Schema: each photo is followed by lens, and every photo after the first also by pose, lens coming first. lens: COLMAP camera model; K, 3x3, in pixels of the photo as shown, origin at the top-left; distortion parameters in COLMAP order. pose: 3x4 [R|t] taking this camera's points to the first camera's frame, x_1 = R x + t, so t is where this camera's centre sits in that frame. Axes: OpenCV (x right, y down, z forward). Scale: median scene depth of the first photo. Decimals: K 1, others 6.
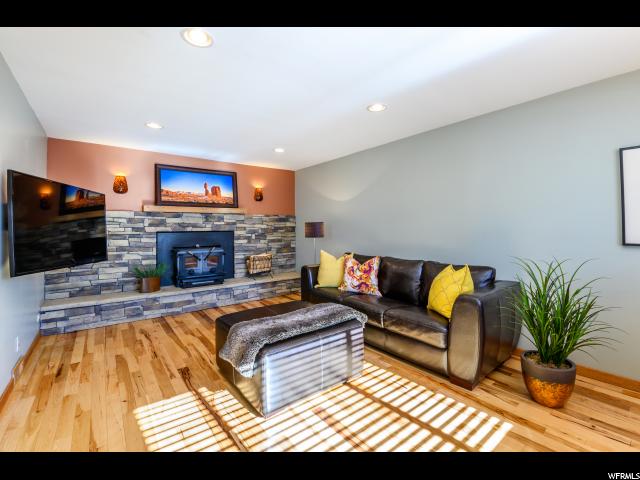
lens RADIAL K [[282.1, 0, 326.1], [0, 282.1, 223.4], [0, 0, 1]] dist [-0.012547, -0.001779]
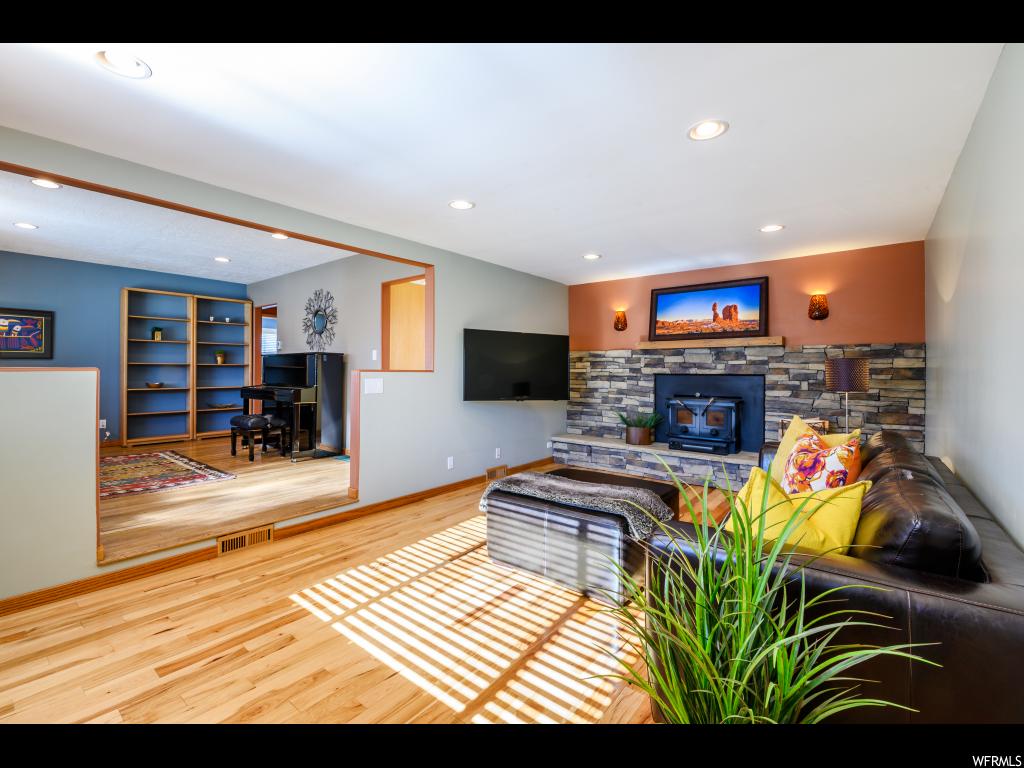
lens RADIAL K [[451.3, 0, 511.0], [0, 451.3, 368.5], [0, 0, 1]] dist [-0.012547, -0.001779]
pose [[0.225657, 0.005042, -0.974194, 0.571613], [0.009471, 0.999928, 0.007369, 0.001339], [0.974161, -0.010890, 0.225593, 0.304503]]
